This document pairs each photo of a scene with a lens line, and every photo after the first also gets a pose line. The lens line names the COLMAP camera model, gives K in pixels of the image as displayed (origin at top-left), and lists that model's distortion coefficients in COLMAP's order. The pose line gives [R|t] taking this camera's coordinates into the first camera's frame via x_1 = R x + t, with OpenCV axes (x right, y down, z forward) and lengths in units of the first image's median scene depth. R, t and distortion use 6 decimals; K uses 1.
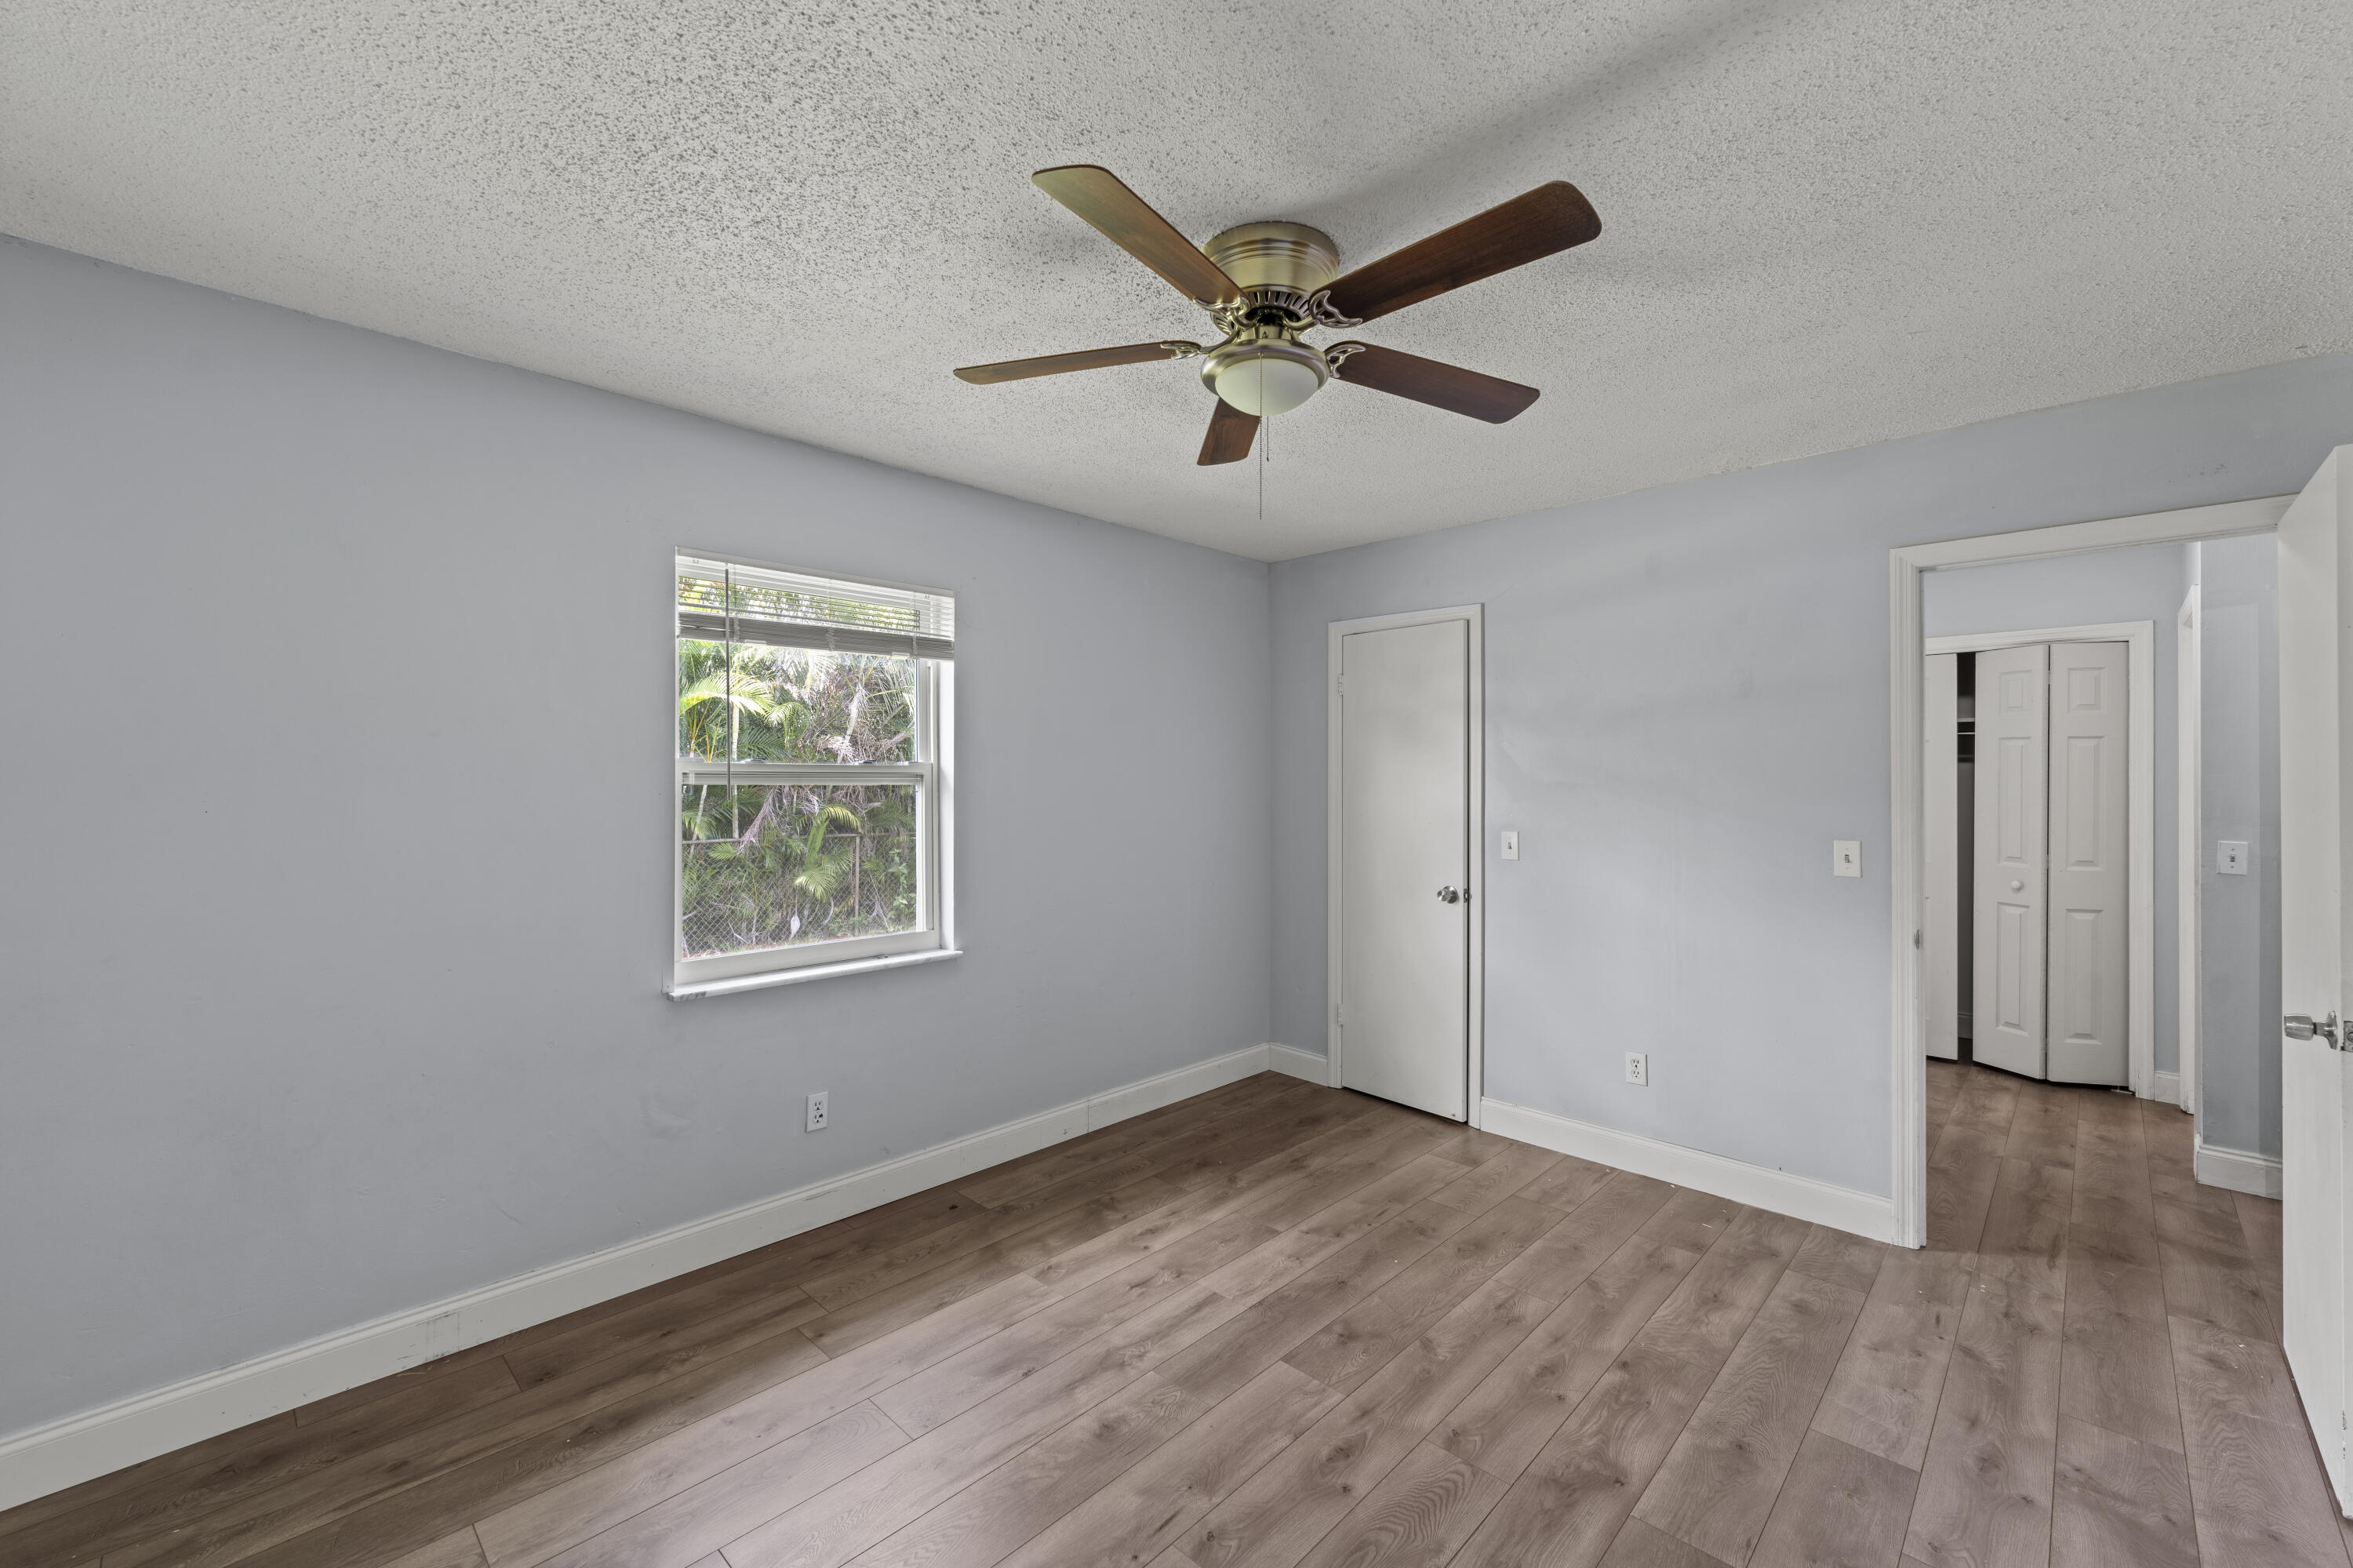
lens RADIAL K [[966.2, 0, 1172.7], [0, 966.2, 754.1], [0, 0, 1]] dist [-0.001293, -0.000410]
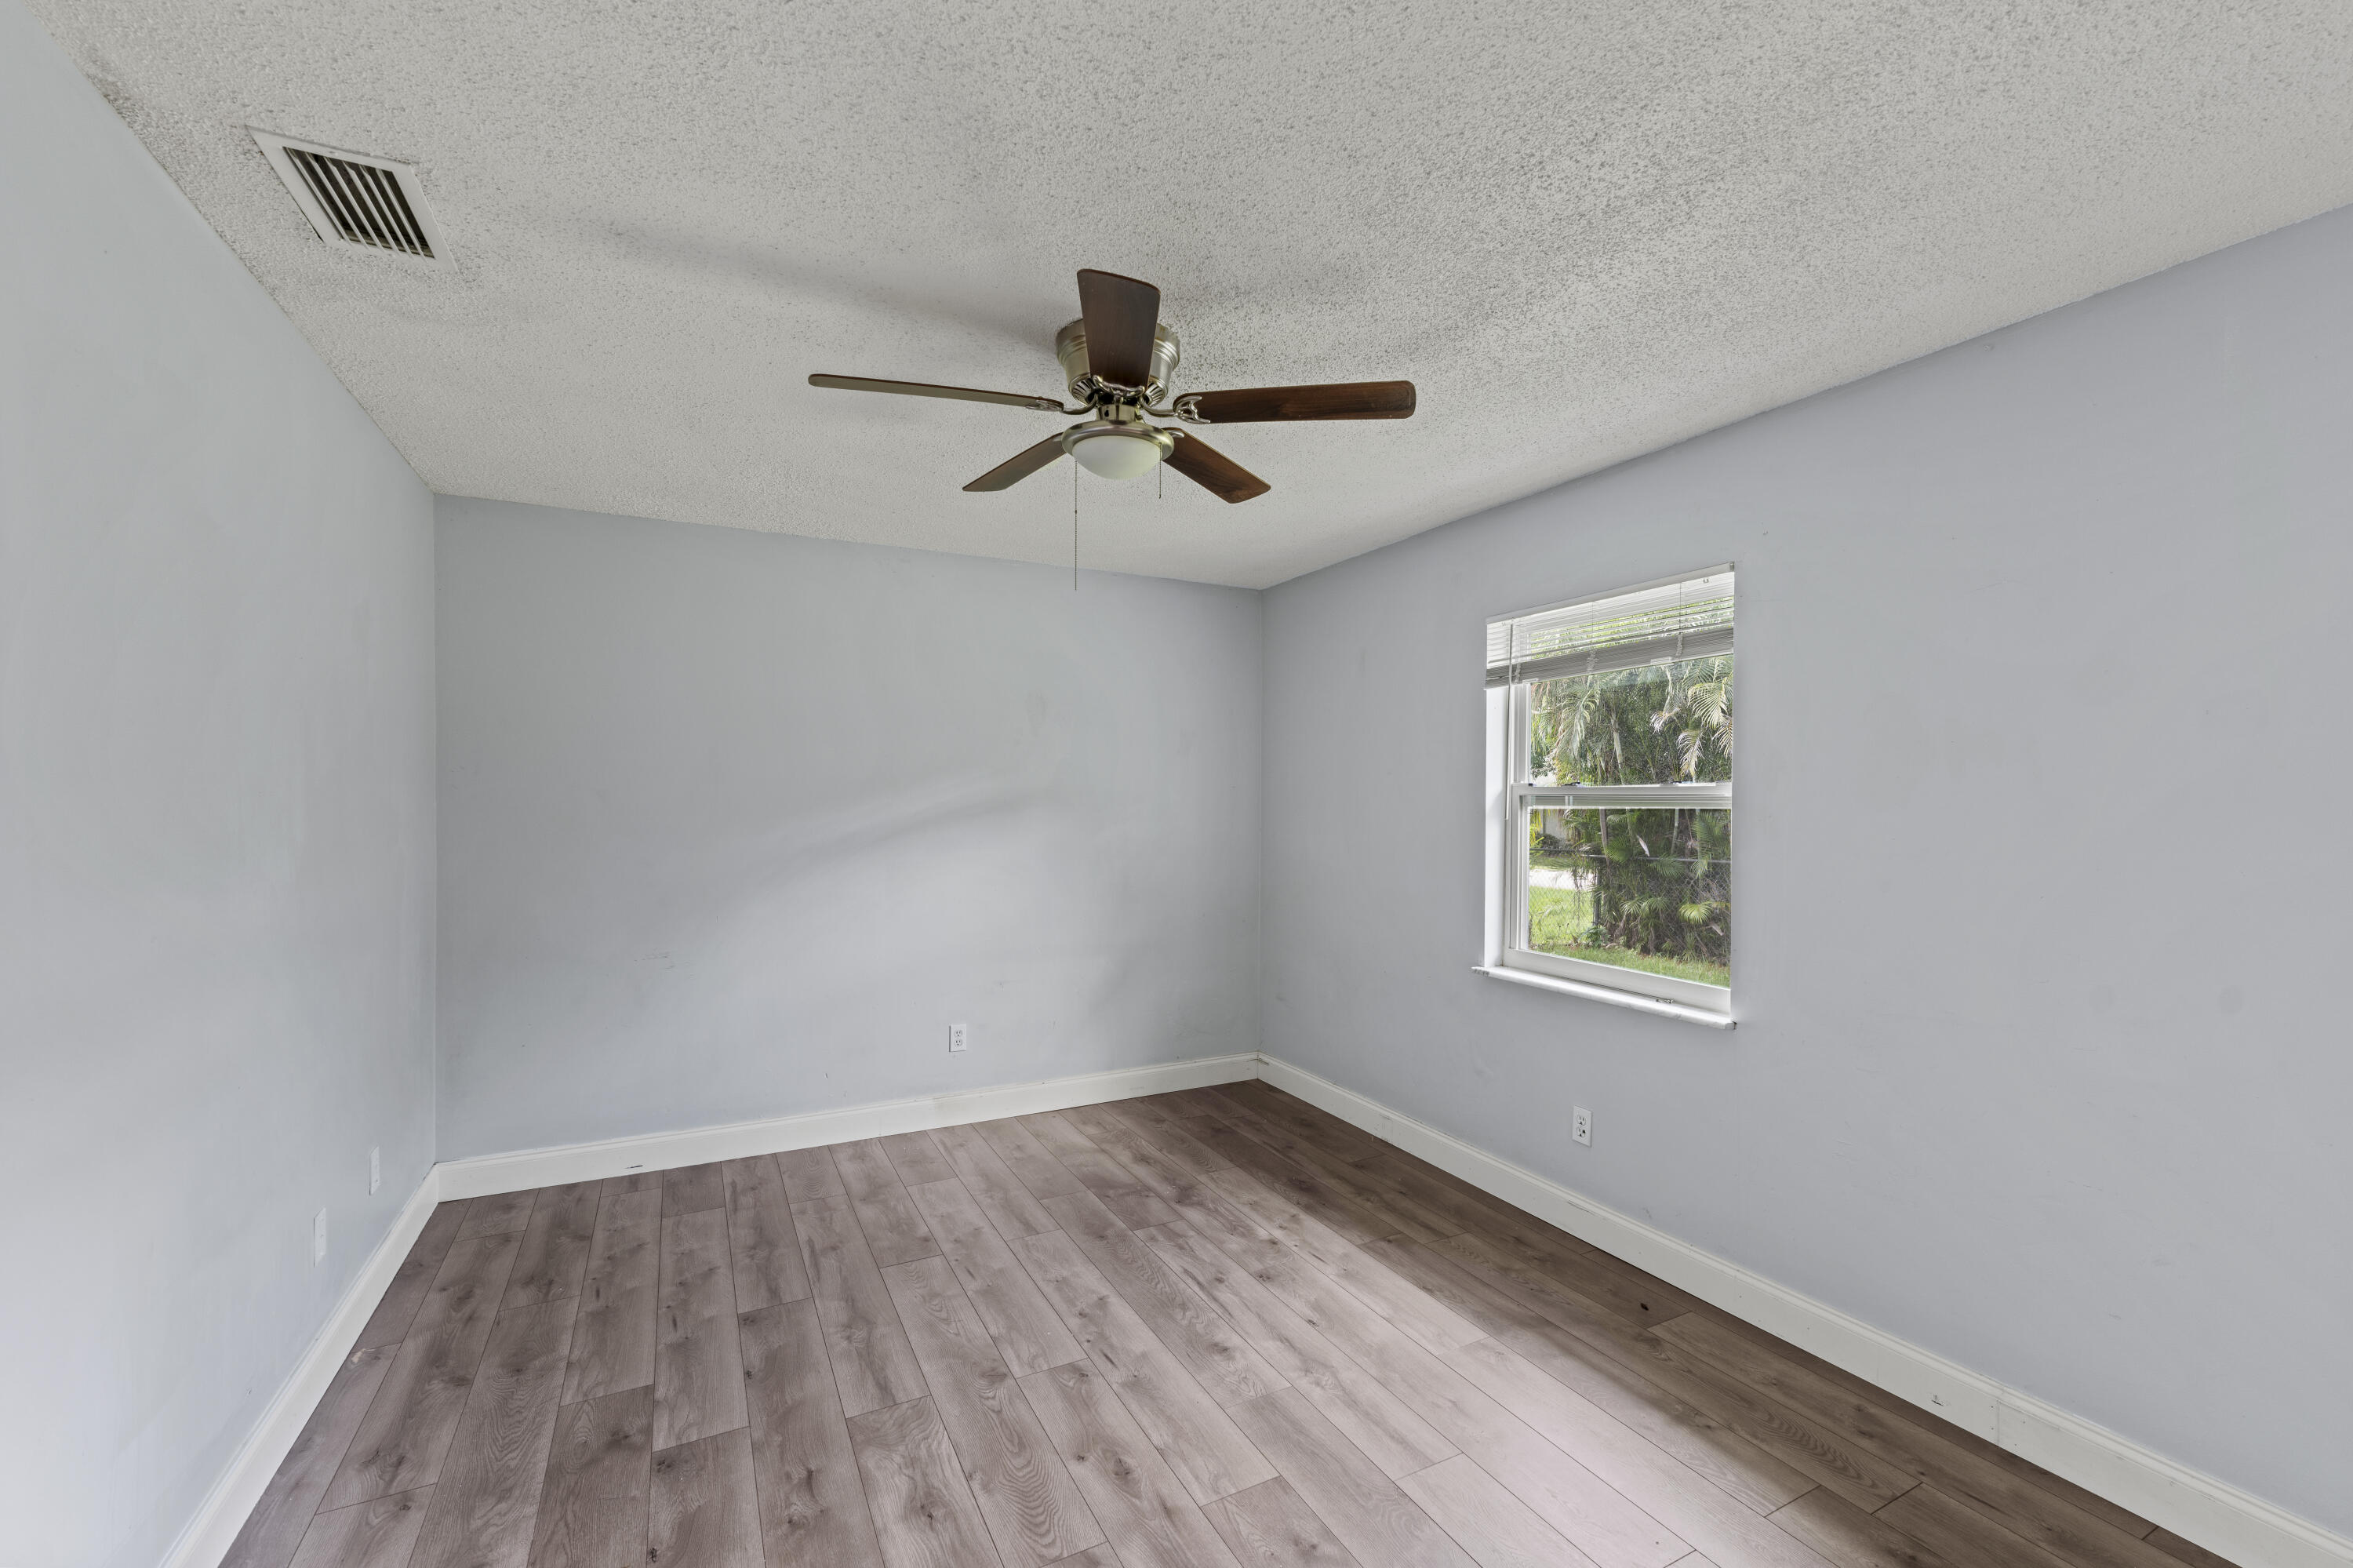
lens RADIAL K [[976.4, 0, 1176.2], [0, 976.4, 777.1], [0, 0, 1]] dist [-0.000686, -0.000153]
pose [[-0.333961, -0.021925, -0.942332, 0.983873], [0.017596, 0.999410, -0.029489, 0.030185], [0.942423, -0.026430, -0.333378, 1.229879]]
